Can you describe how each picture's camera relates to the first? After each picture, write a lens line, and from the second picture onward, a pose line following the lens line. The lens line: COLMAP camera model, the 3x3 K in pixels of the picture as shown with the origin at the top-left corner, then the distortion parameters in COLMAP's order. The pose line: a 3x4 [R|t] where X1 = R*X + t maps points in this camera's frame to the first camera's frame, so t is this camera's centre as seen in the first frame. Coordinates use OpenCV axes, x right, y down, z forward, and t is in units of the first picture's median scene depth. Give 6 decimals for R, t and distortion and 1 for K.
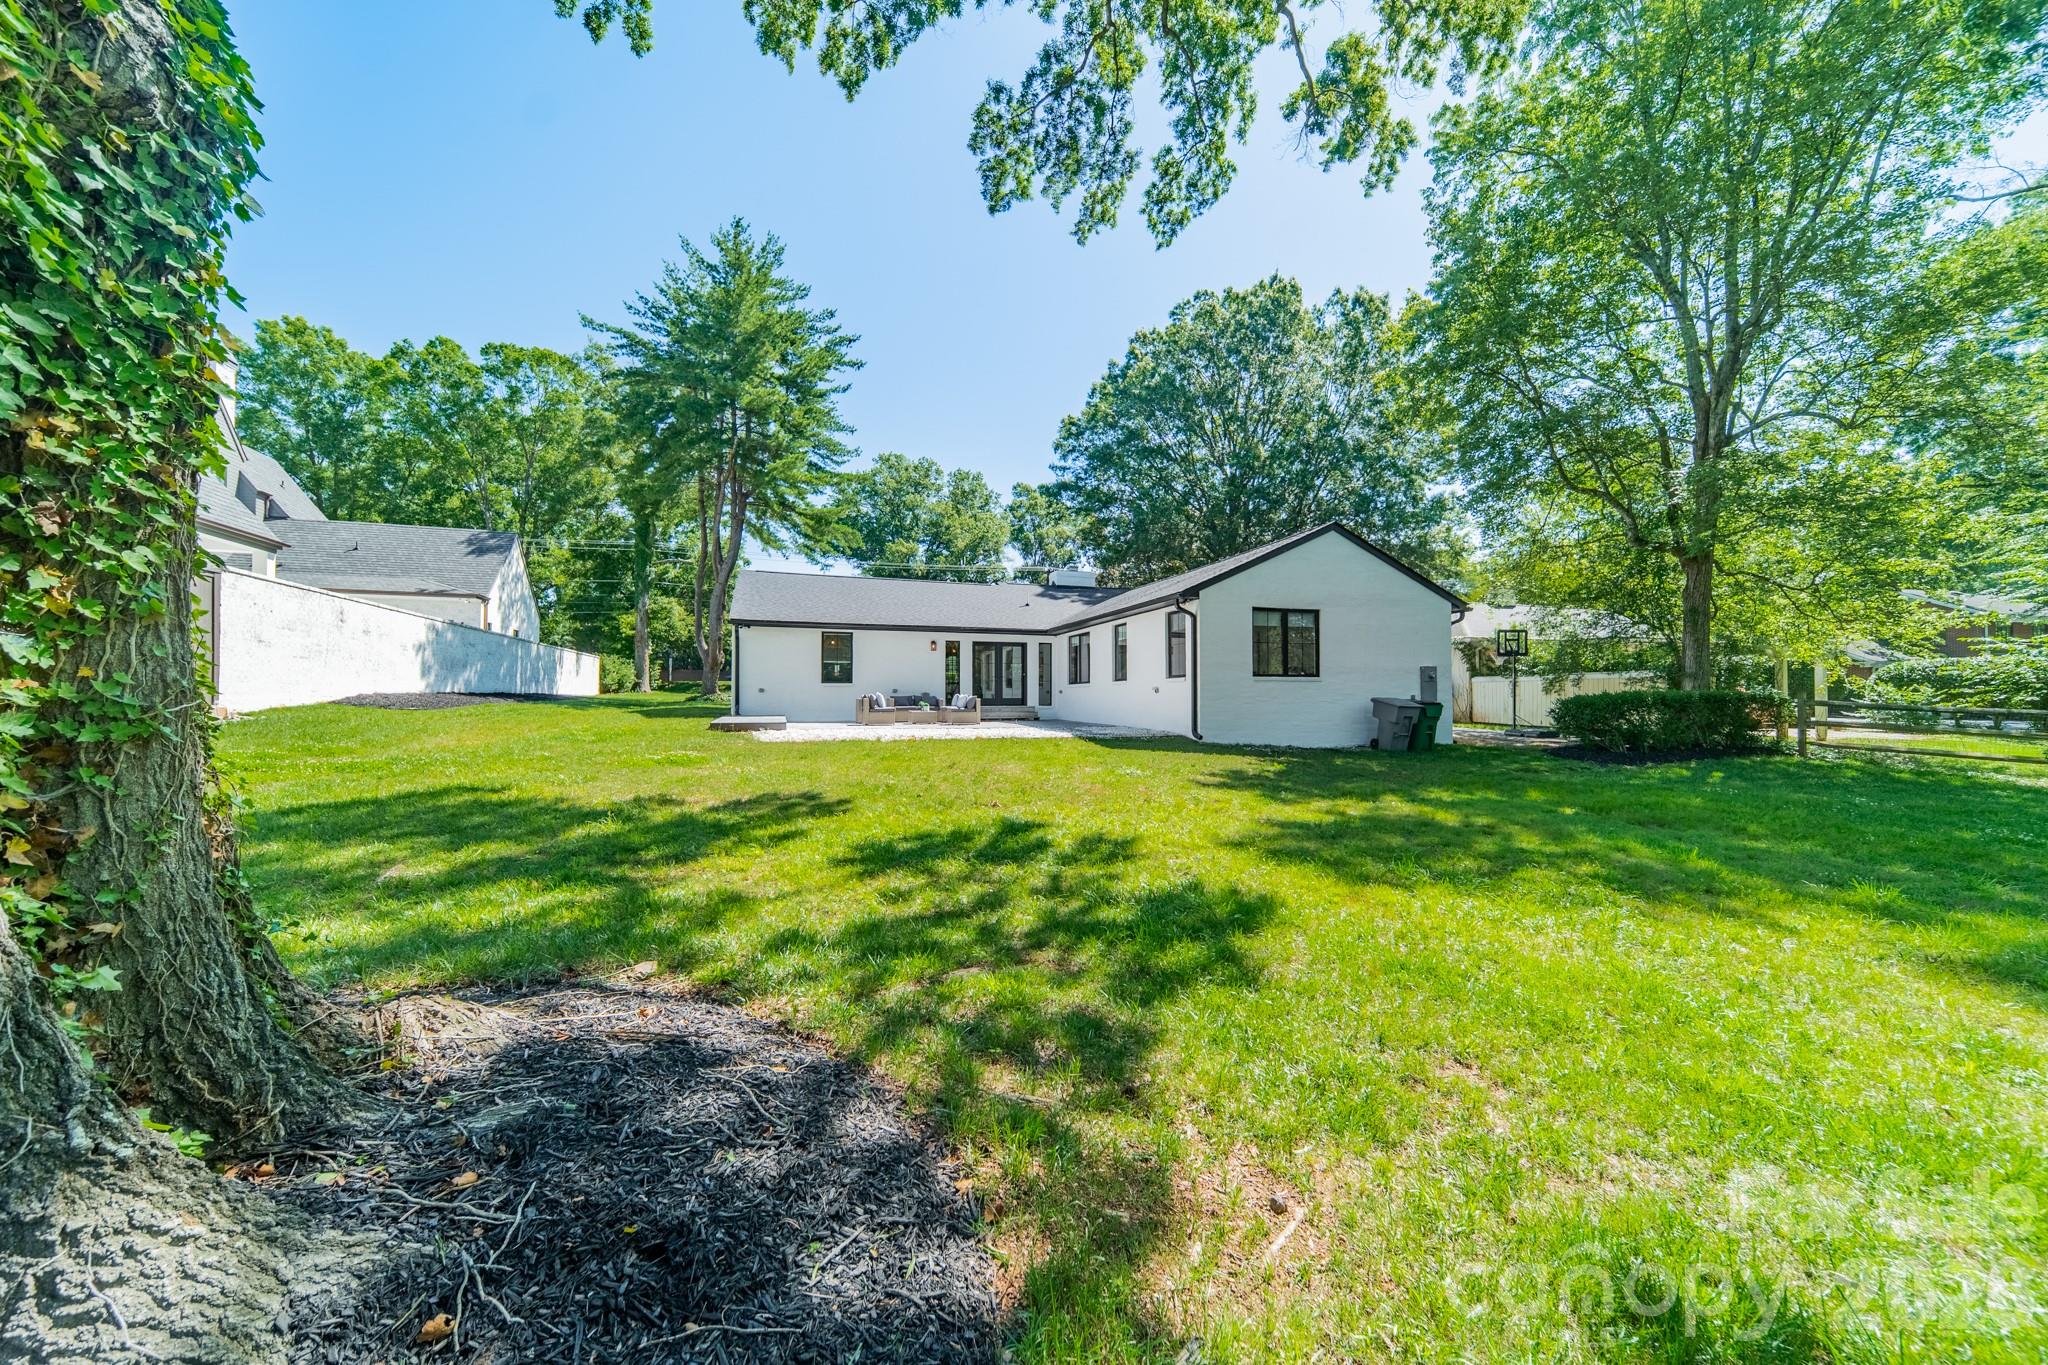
lens RADIAL K [[722.1, 0, 1030.4], [0, 722.1, 695.3], [0, 0, 1]] dist [0.009063, -0.000598]
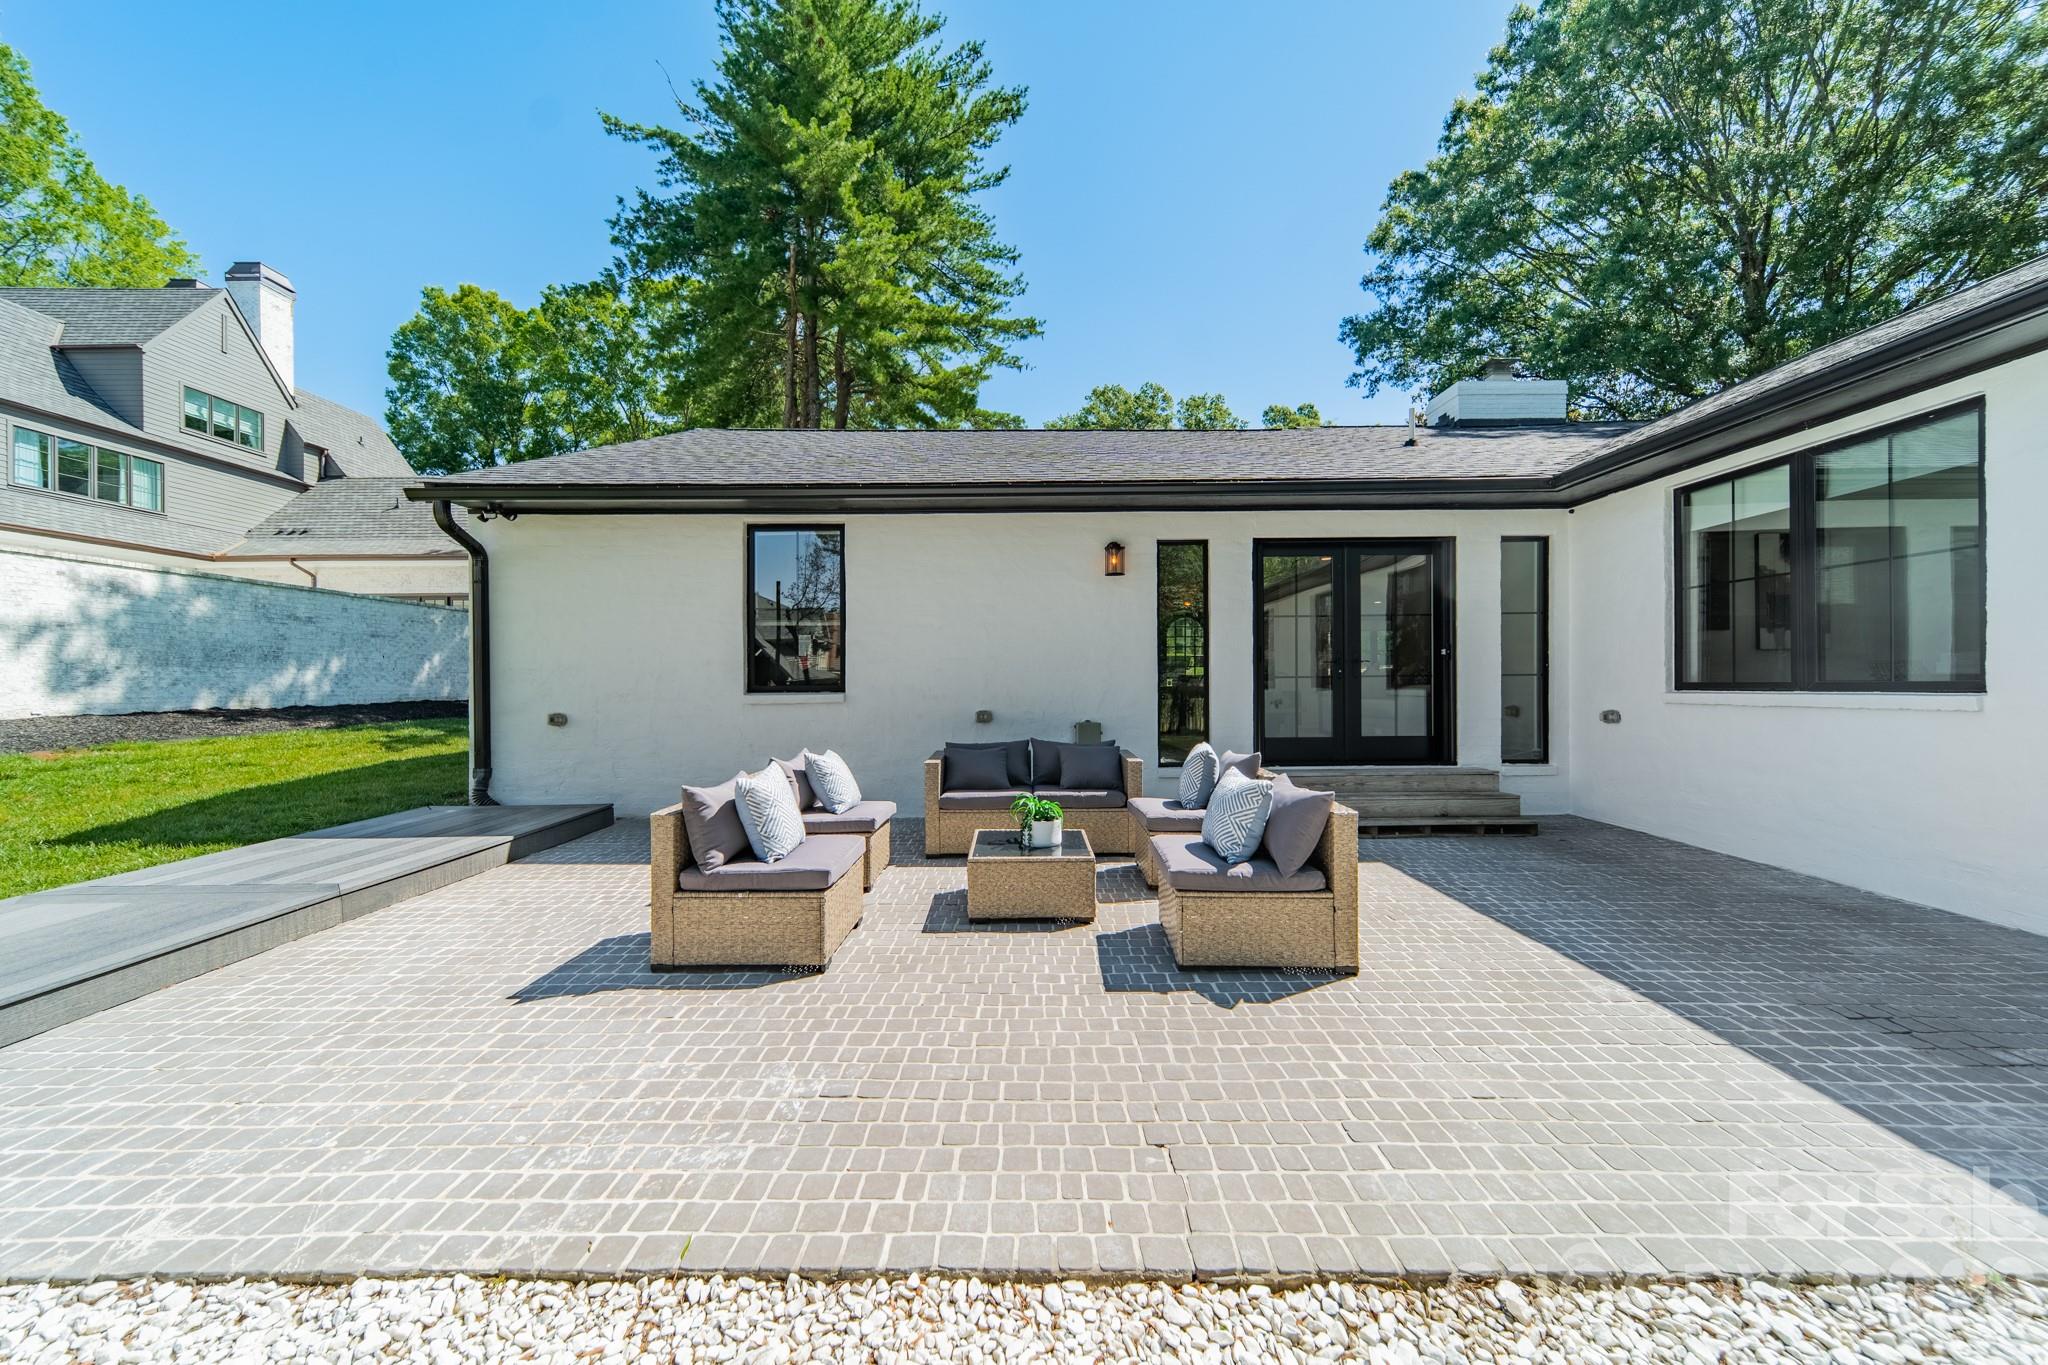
lens RADIAL K [[722.1, 0, 1029.4], [0, 722.1, 692.8], [0, 0, 1]] dist [0.009063, -0.000598]
pose [[0.949017, -0.002591, -0.315214, -0.048067], [0.009269, 0.999763, 0.019688, -0.013459], [0.315088, -0.021606, 0.948817, 0.453973]]
